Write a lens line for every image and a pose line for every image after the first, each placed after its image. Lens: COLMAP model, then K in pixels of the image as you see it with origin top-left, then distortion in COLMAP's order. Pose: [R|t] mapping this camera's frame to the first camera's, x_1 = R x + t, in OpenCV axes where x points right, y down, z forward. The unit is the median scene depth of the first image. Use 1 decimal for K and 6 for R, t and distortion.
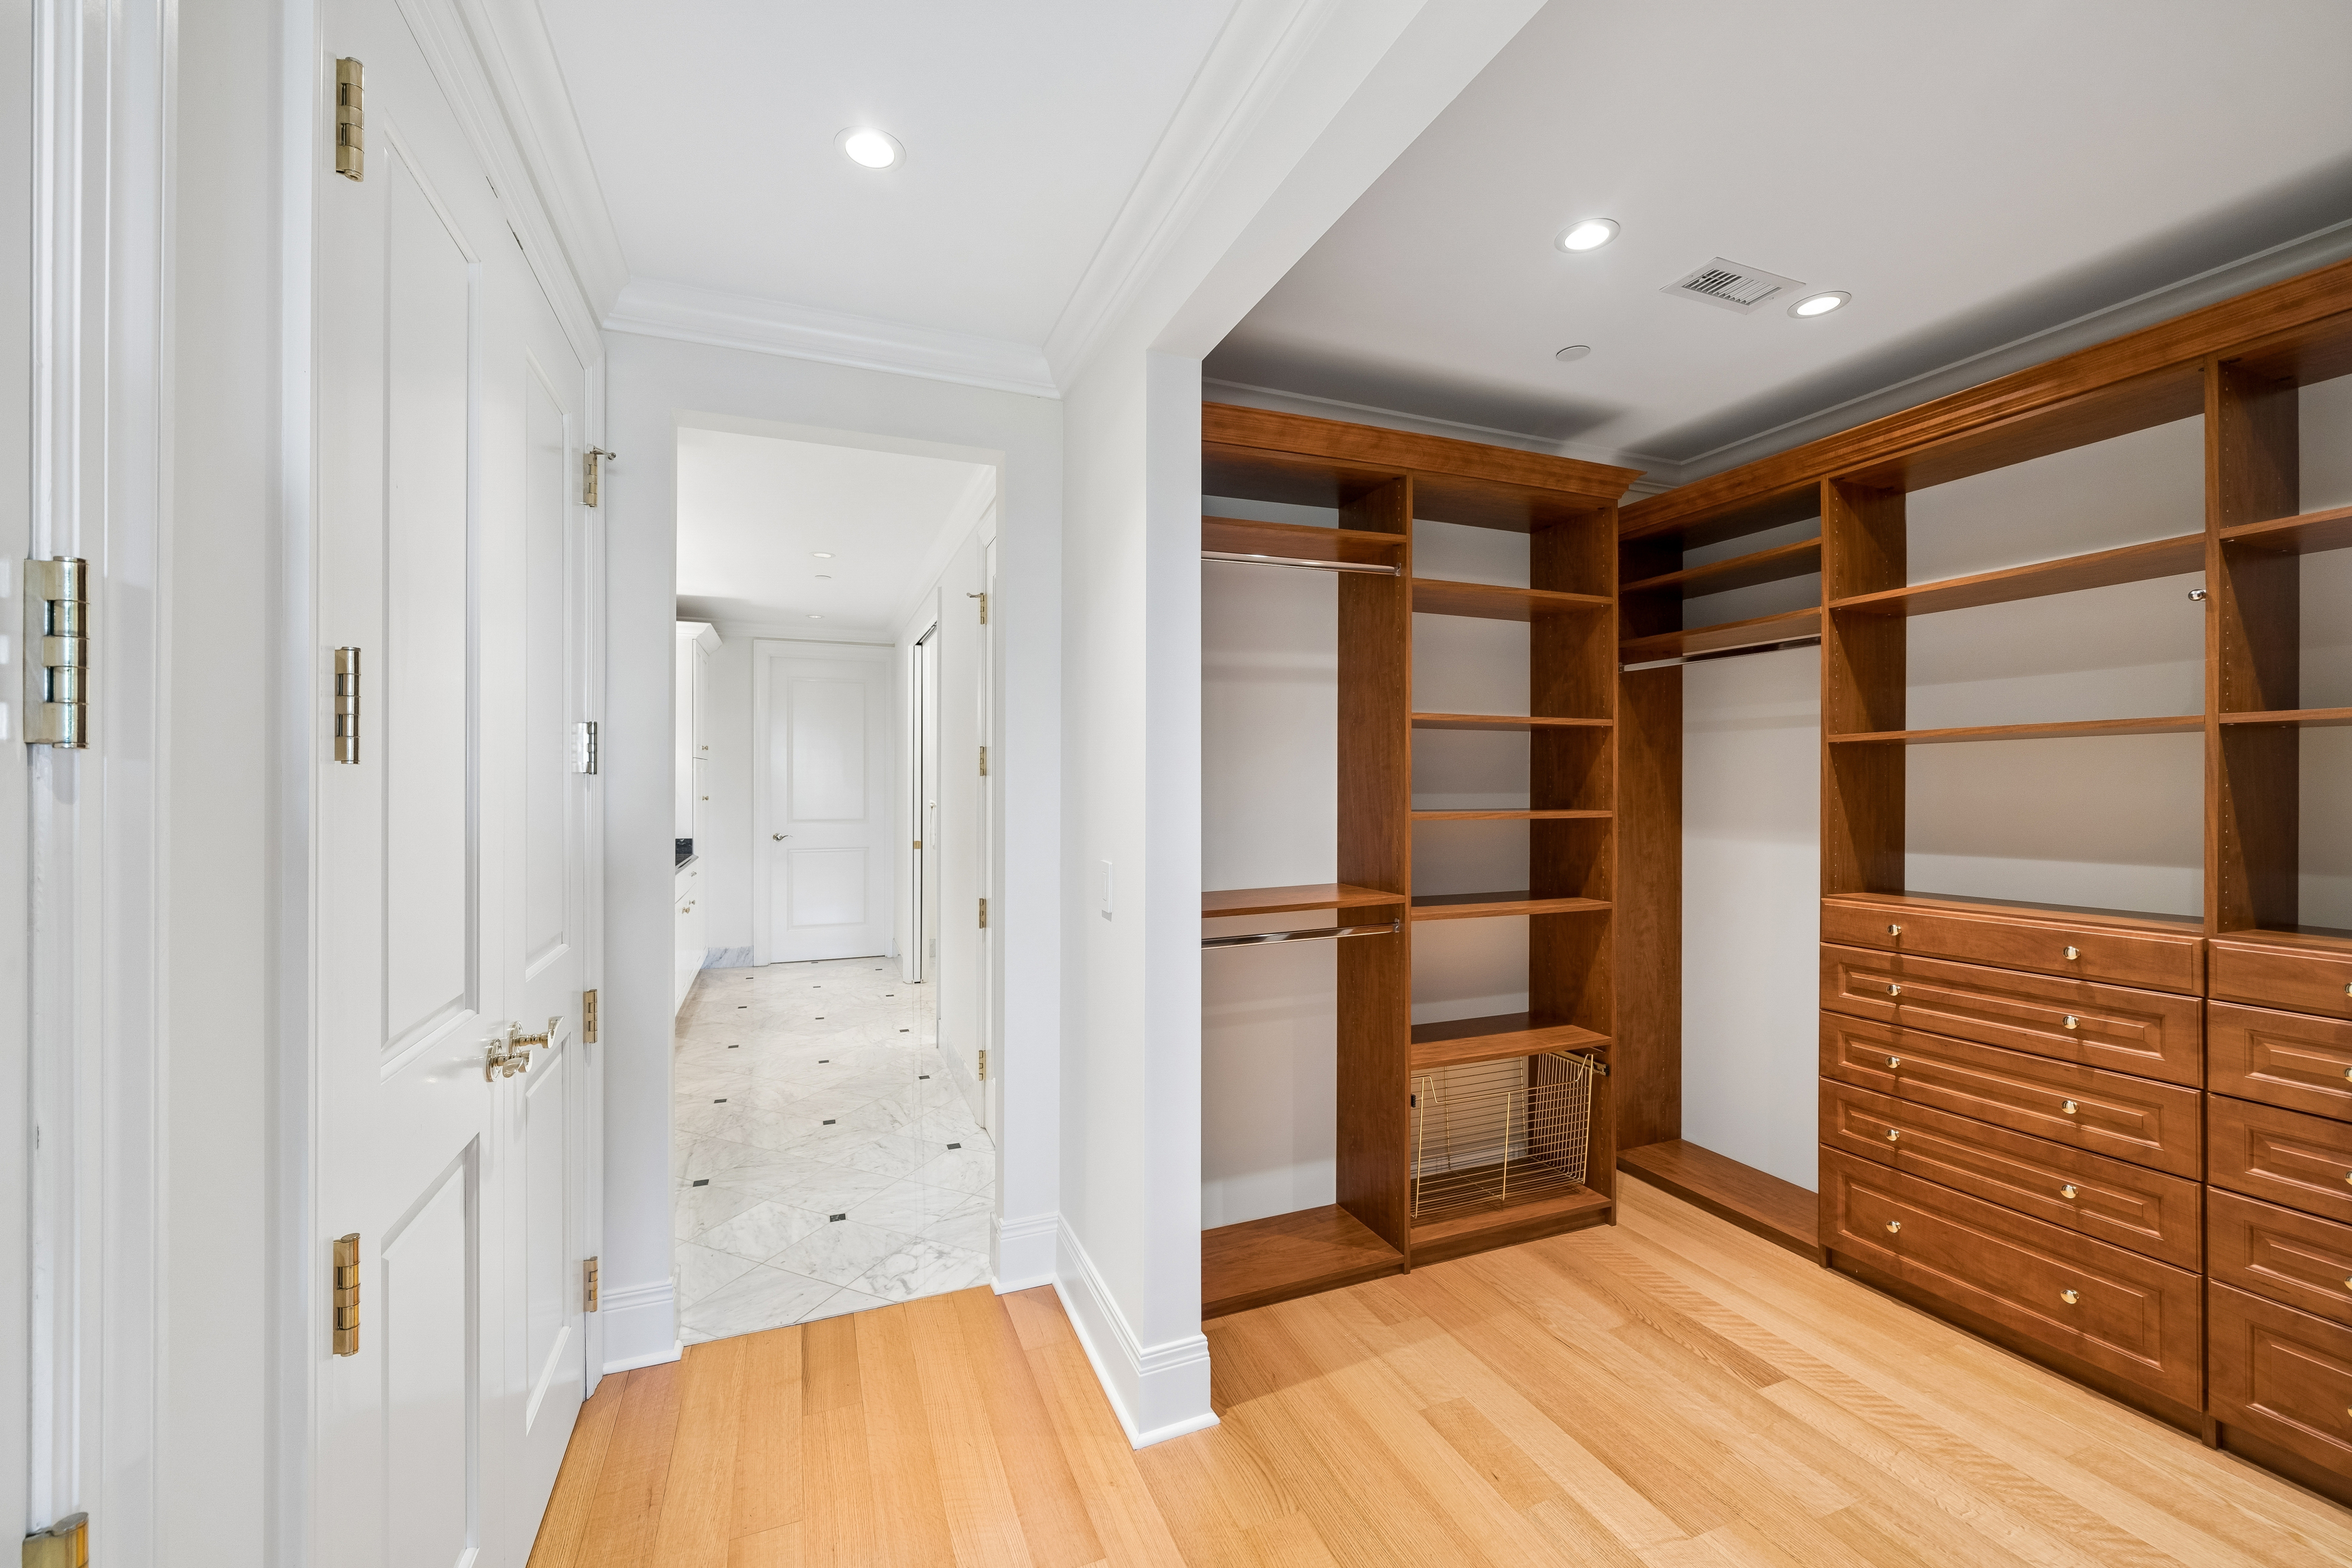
lens RADIAL K [[937.5, 0, 1172.6], [0, 937.5, 787.7], [0, 0, 1]] dist [0.001605, 0.000334]
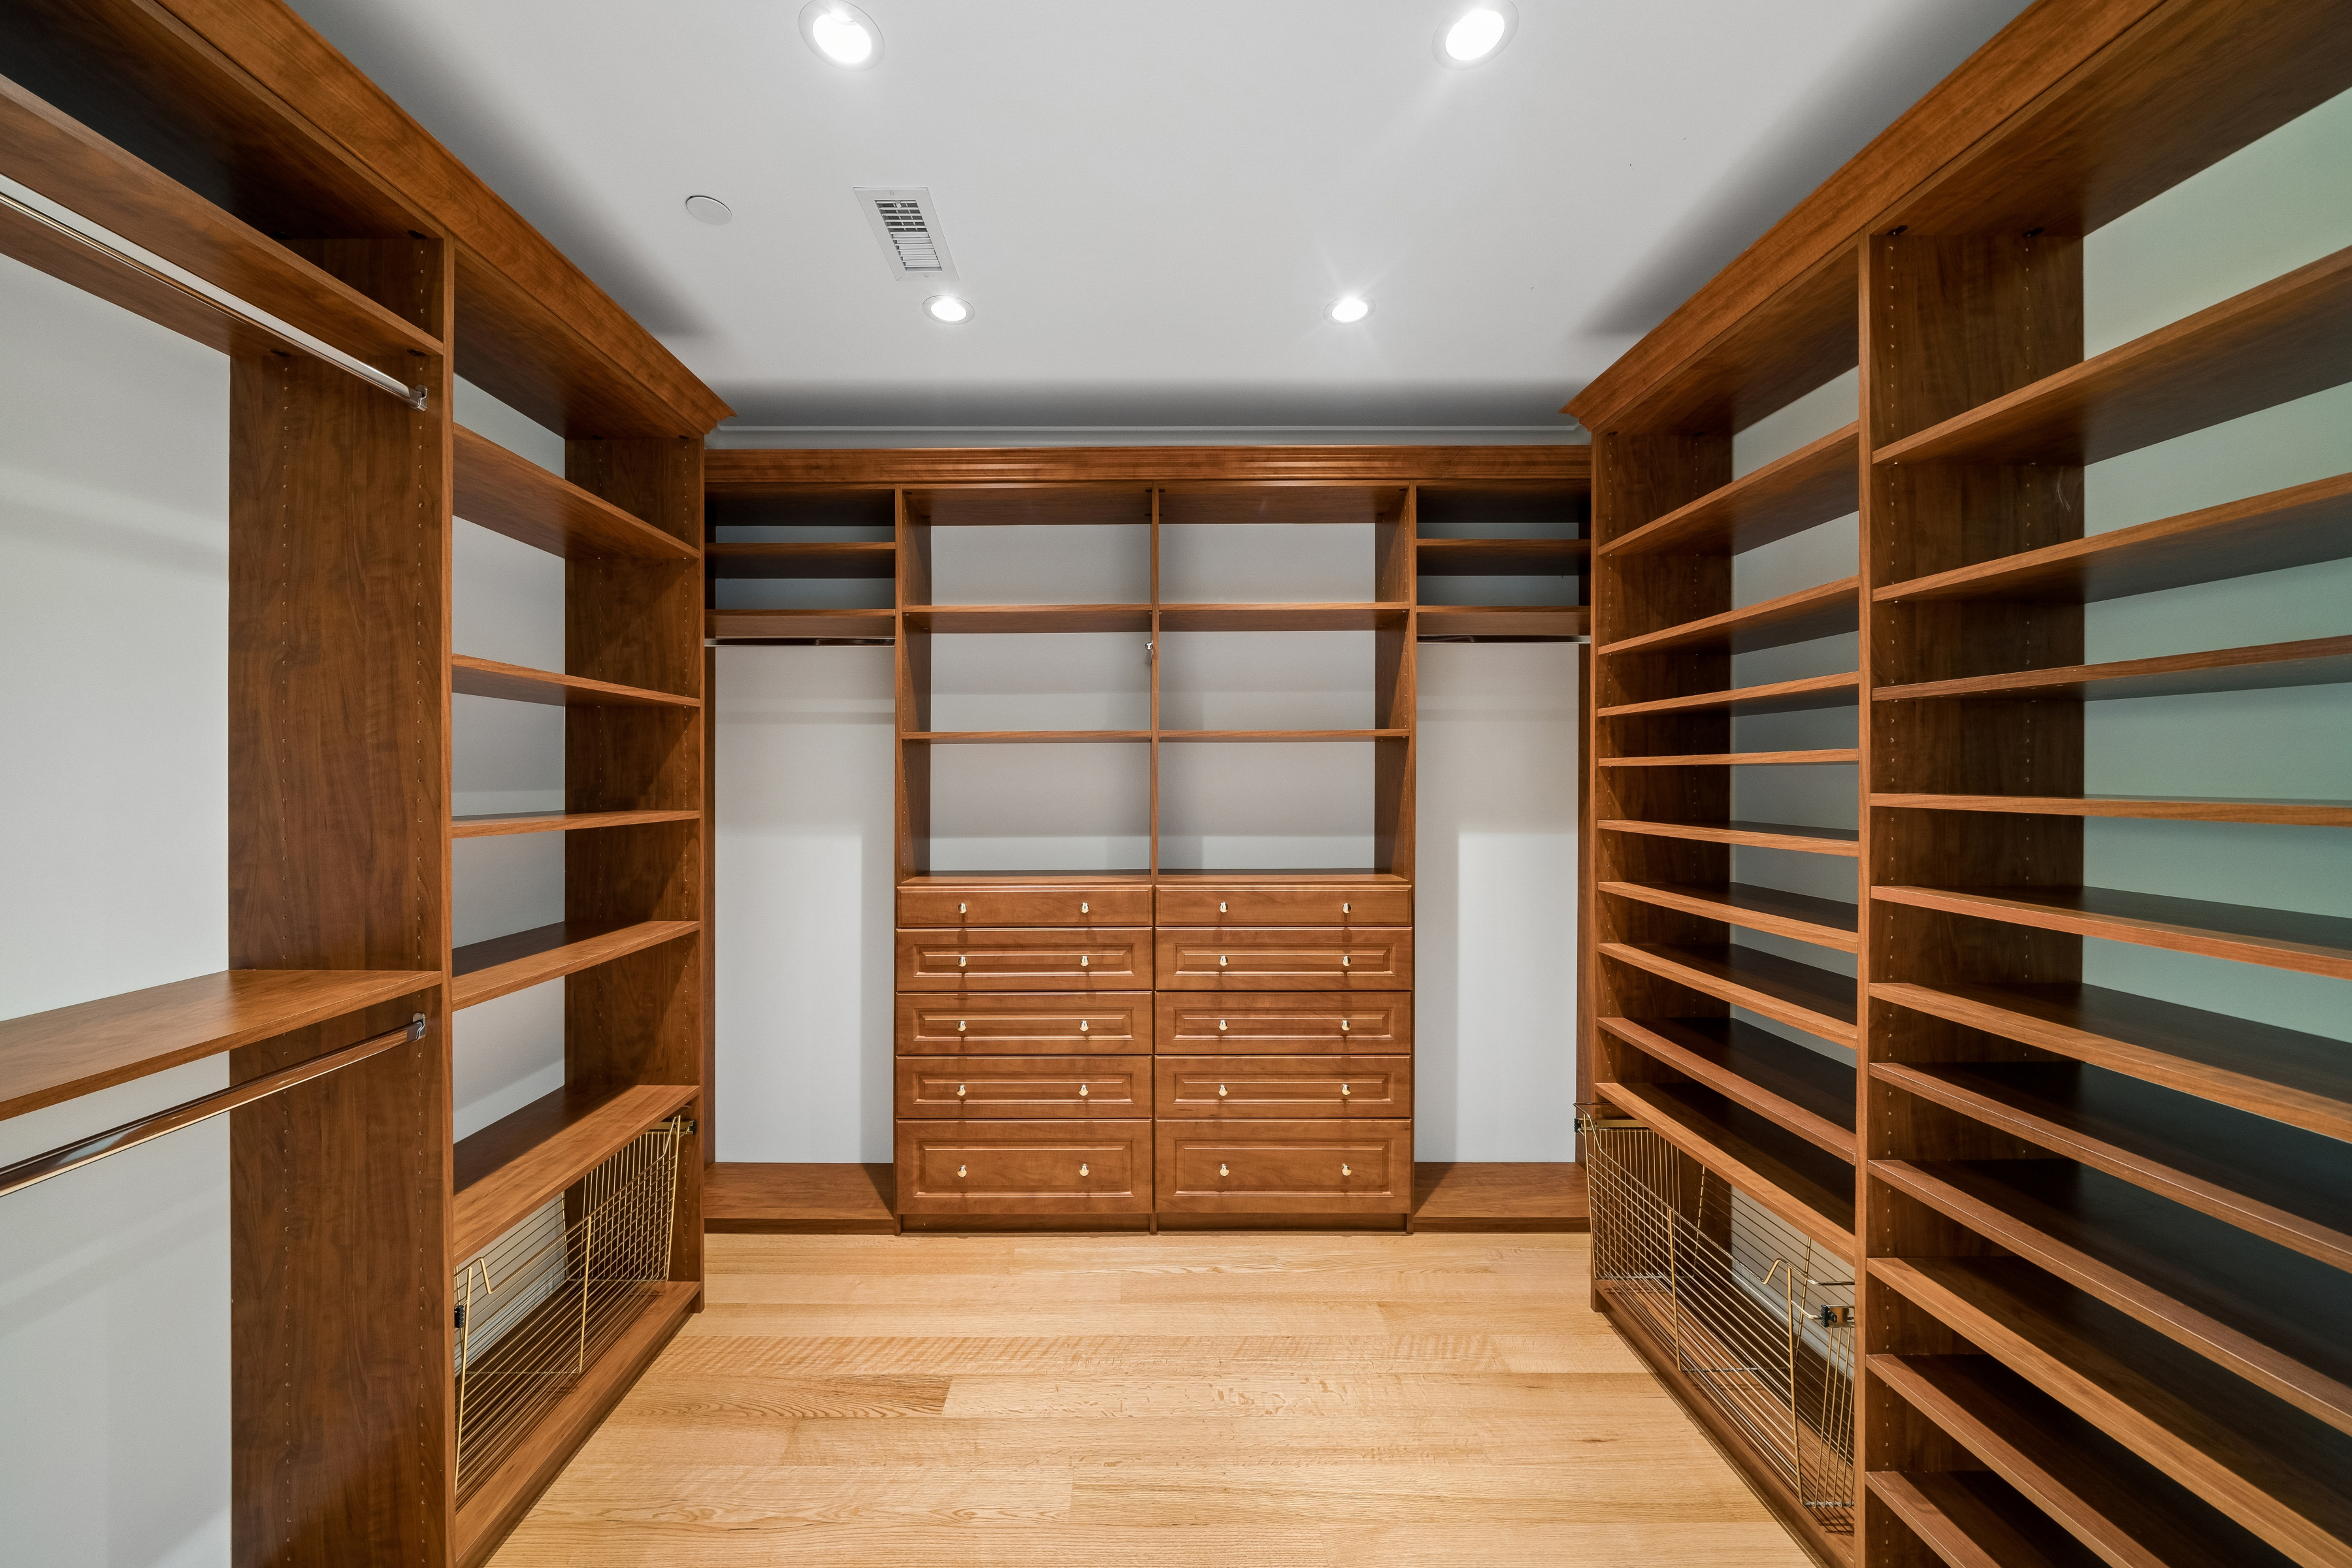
lens RADIAL K [[824.1, 0, 1173.3], [0, 824.1, 783.9], [0, 0, 1]] dist [-0.002123, -0.000242]
pose [[0.380728, -0.004593, 0.924676, -0.046545], [0.003382, 0.999988, 0.003574, 0.000374], [-0.924681, 0.001767, 0.380739, 0.385131]]
